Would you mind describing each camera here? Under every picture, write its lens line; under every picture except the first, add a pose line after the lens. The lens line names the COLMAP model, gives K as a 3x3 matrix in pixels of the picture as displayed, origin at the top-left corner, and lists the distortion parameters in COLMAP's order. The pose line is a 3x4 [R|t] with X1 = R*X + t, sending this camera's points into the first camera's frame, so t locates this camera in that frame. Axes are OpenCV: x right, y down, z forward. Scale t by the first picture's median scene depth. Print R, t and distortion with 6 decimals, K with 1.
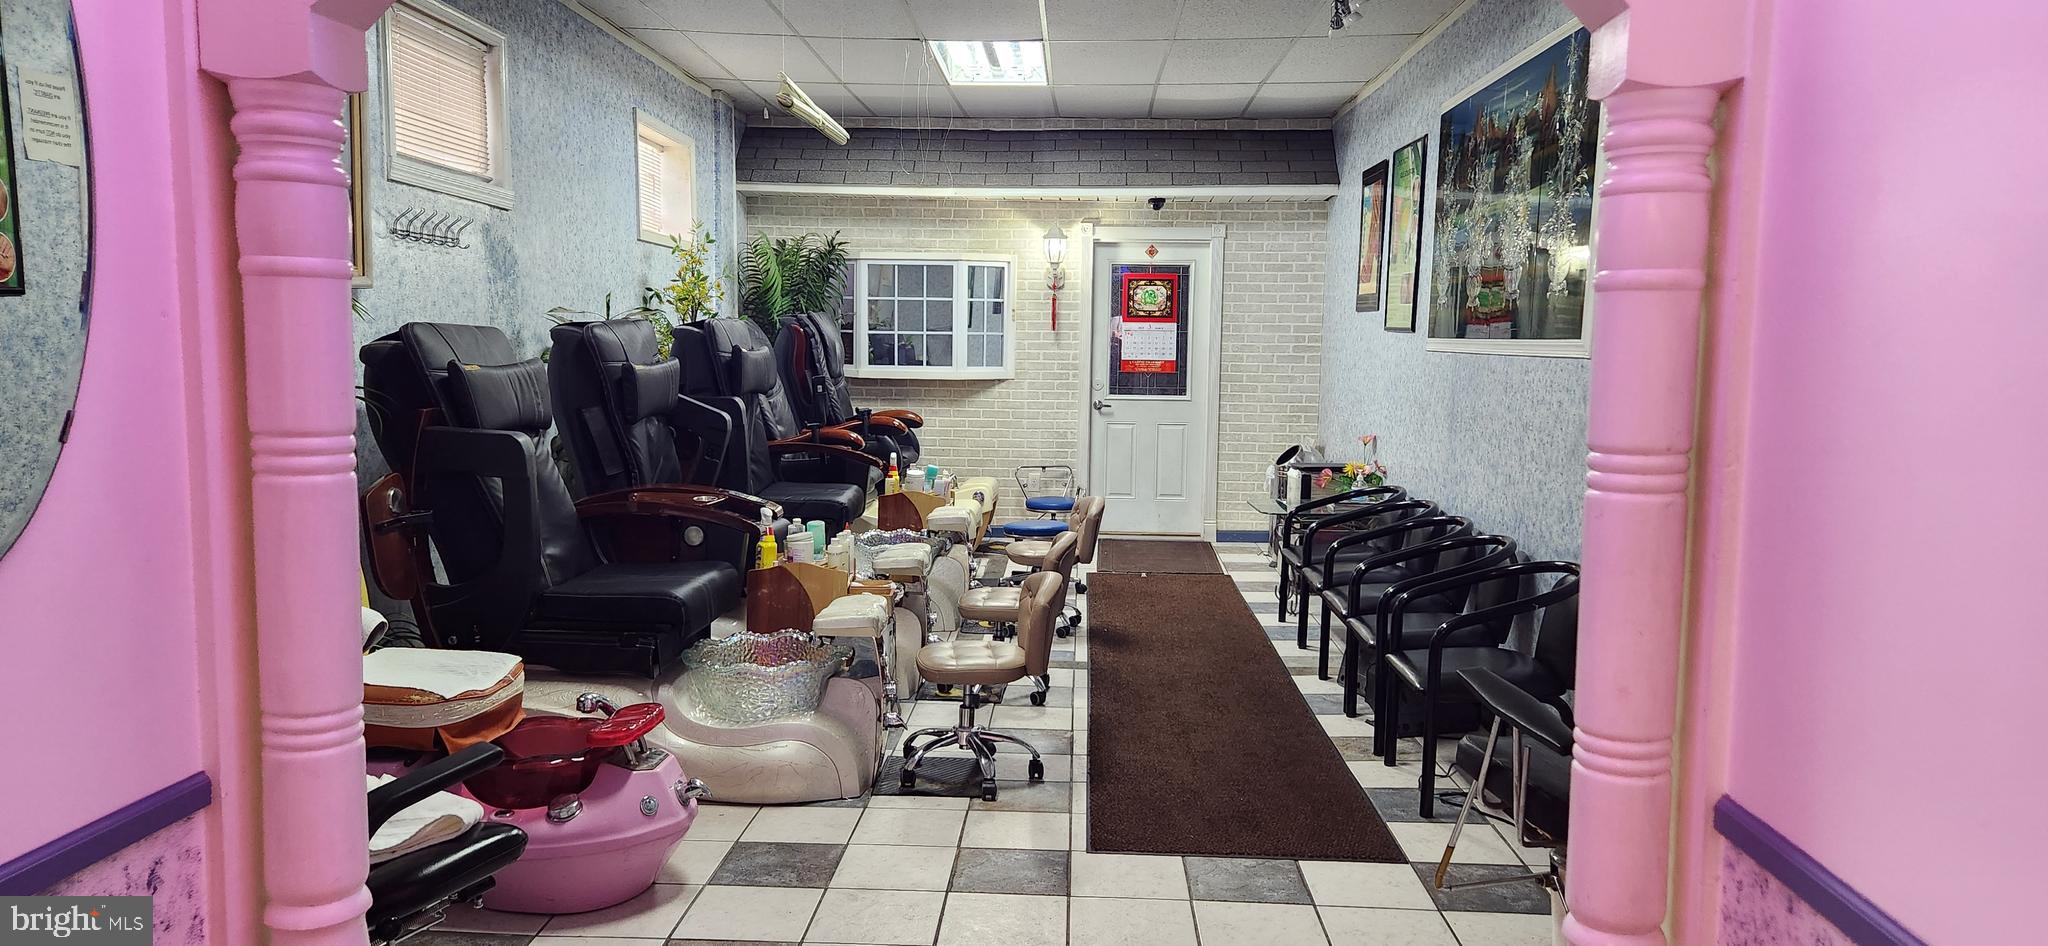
lens RADIAL K [[1258.3, 0, 1026.1], [0, 1258.3, 477.9], [0, 0, 1]] dist [-0.027613, -0.016801]
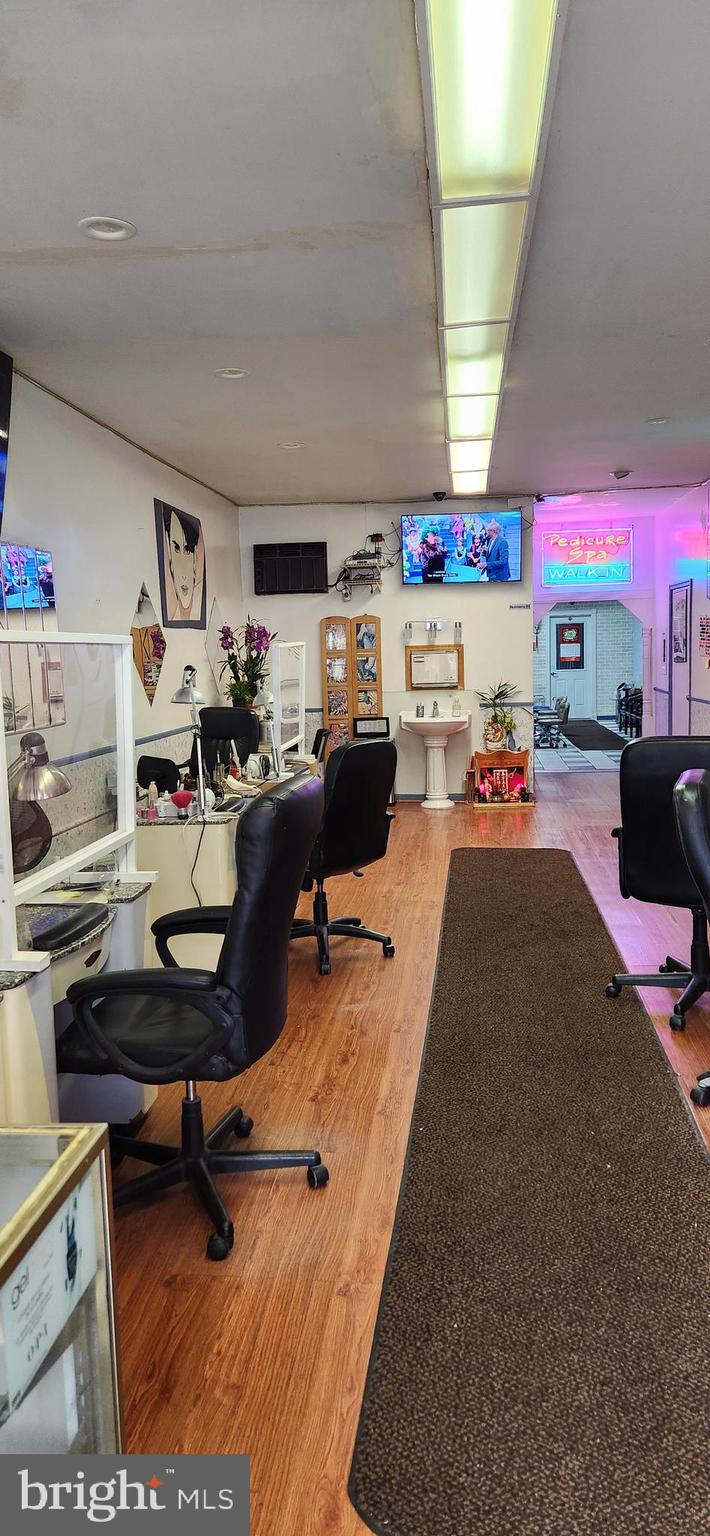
lens RADIAL K [[943.7, 0, 347.3], [0, 943.7, 757.8], [0, 0, 1]] dist [-0.027613, -0.016801]
pose [[0.995505, -0.038332, -0.086602, -0.229175], [0.039645, 0.999123, 0.013500, 0.085203], [0.086008, -0.016873, 0.996152, -1.168831]]
